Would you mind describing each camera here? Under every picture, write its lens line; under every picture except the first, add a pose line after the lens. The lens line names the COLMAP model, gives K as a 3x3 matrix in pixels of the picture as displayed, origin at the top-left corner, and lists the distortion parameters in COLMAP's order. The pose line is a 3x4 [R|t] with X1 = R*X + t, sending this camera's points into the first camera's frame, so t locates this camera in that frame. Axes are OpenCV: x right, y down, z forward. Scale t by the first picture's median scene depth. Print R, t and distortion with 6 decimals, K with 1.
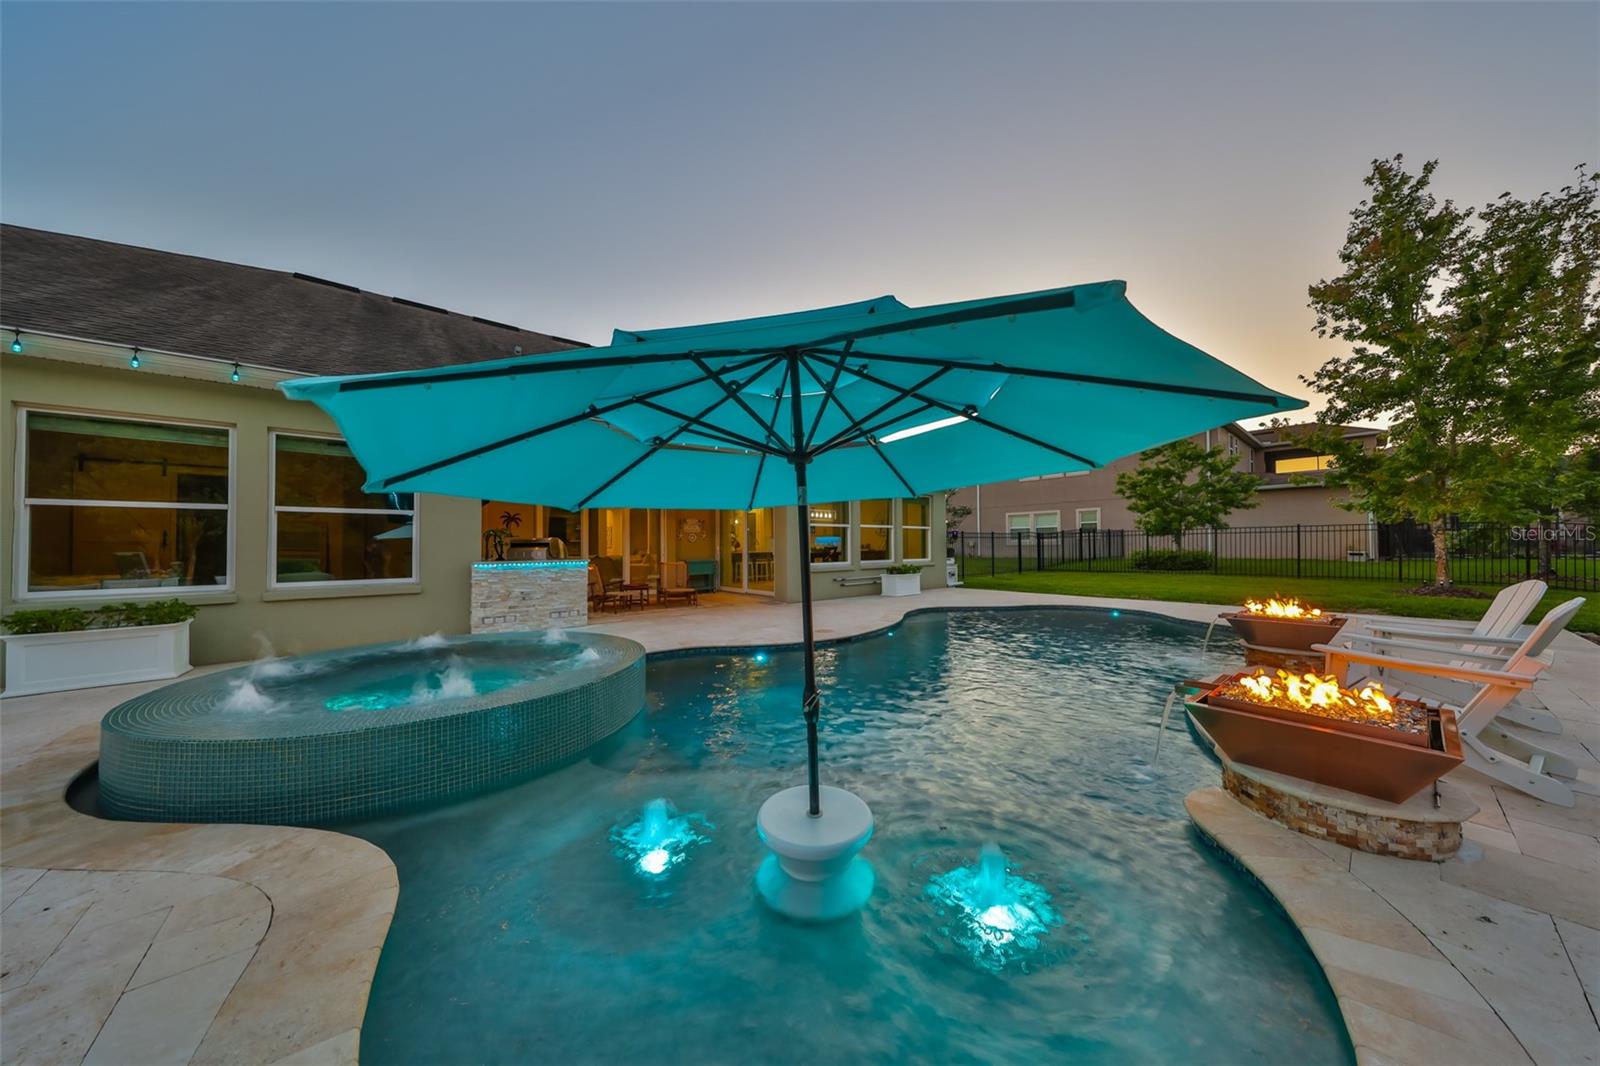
lens RADIAL K [[493.2, 0, 803.9], [0, 493.2, 540.6], [0, 0, 1]] dist [0.001031, 0.000045]
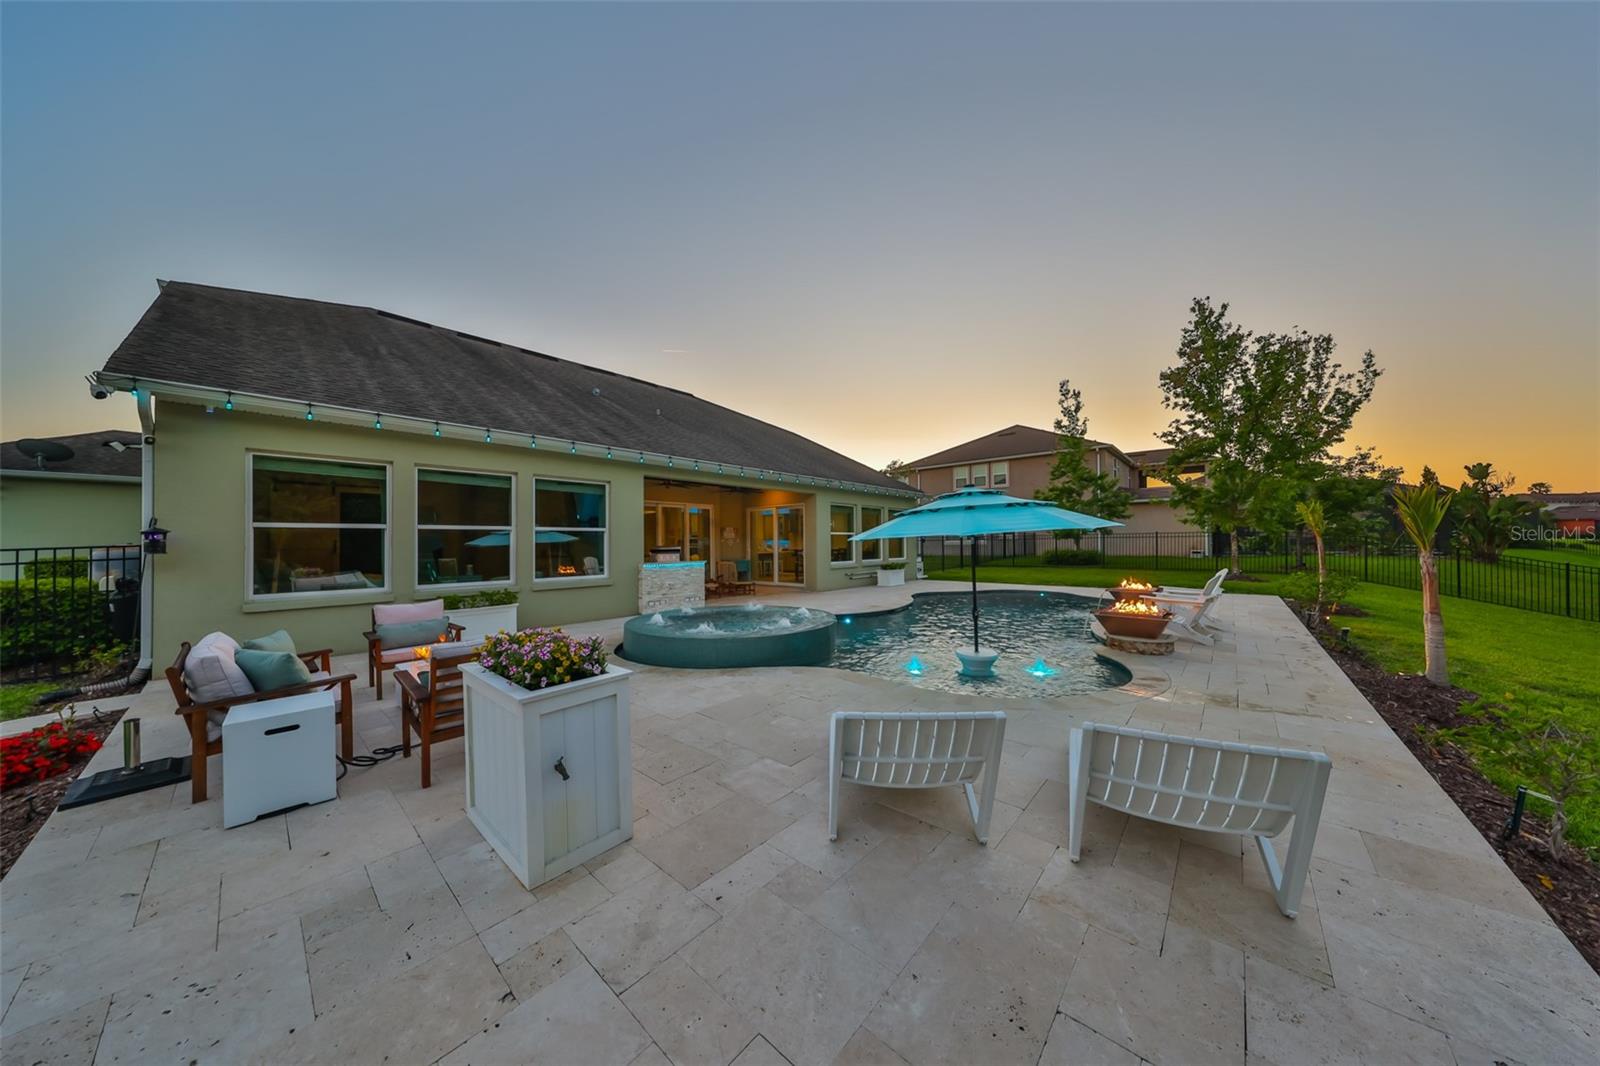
lens RADIAL K [[493.2, 0, 802.7], [0, 493.2, 536.3], [0, 0, 1]] dist [0.001031, 0.000045]
pose [[0.989143, 0.000894, 0.146954, -0.260911], [-0.000287, 0.999991, -0.004149, -0.018498], [-0.146957, 0.004062, 0.989135, -0.312946]]
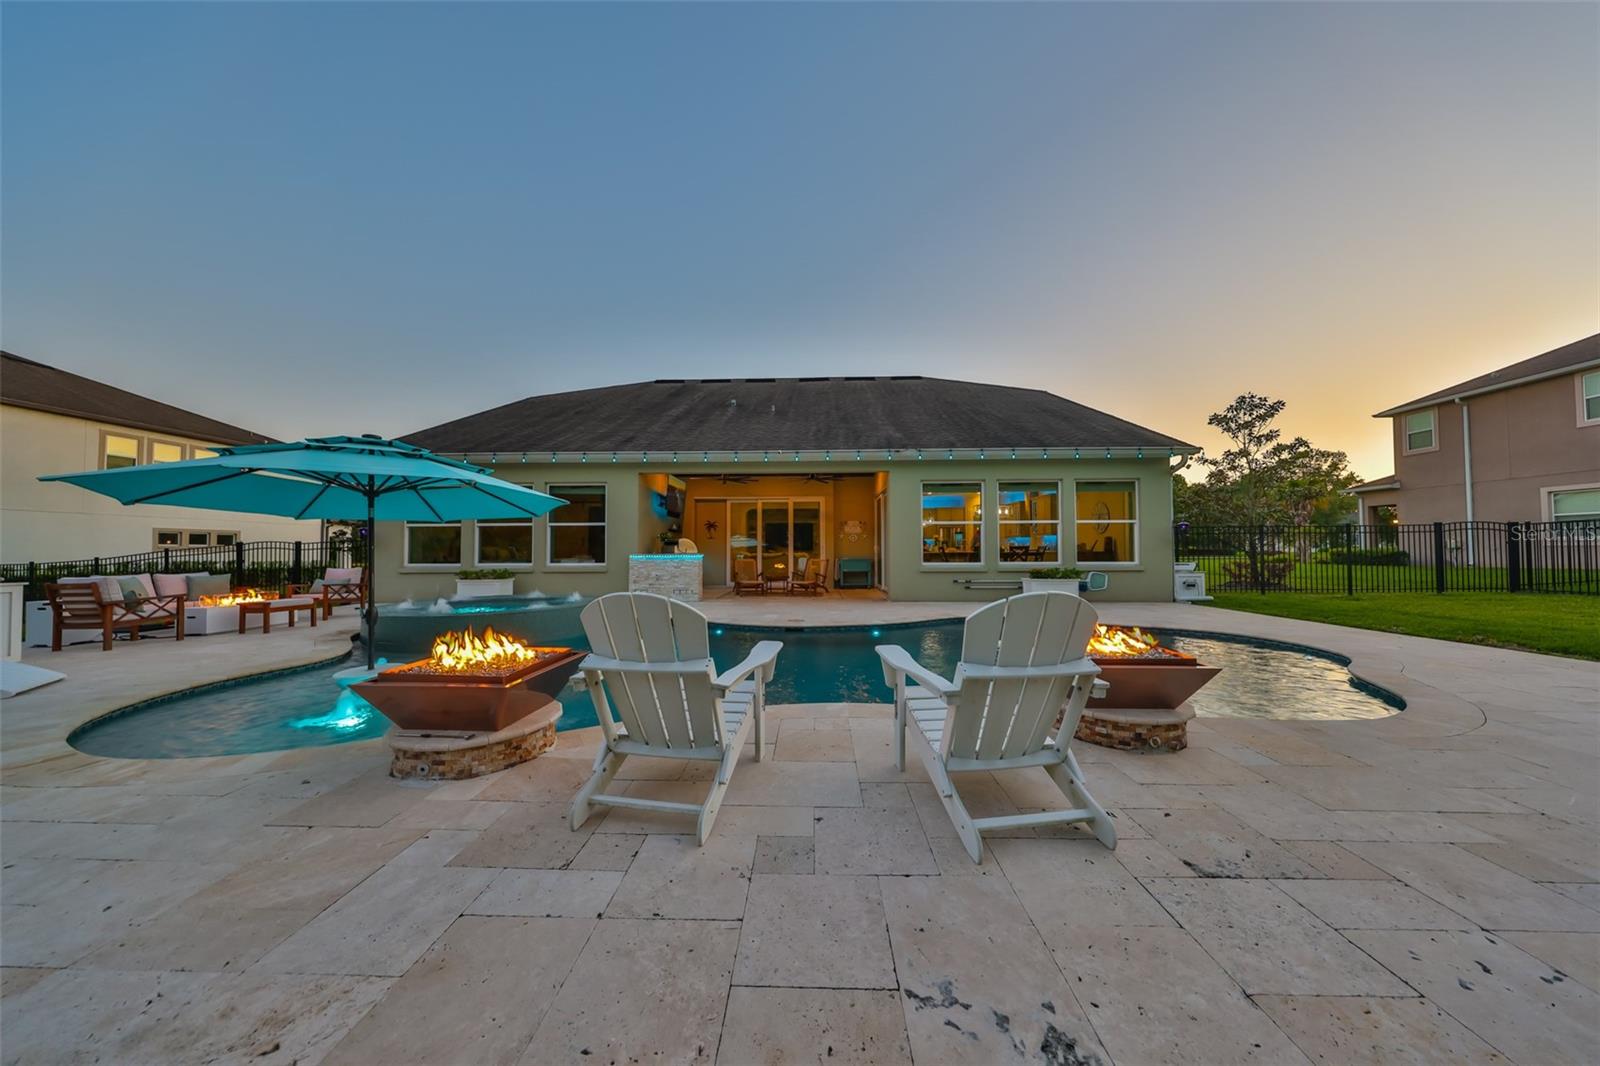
lens RADIAL K [[493.2, 0, 808.8], [0, 493.2, 535.0], [0, 0, 1]] dist [0.001031, 0.000045]
pose [[0.744014, -0.015715, -0.667979, 0.505158], [0.004464, 0.999818, -0.018549, 0.008871], [0.668149, 0.010819, 0.743949, 0.127621]]
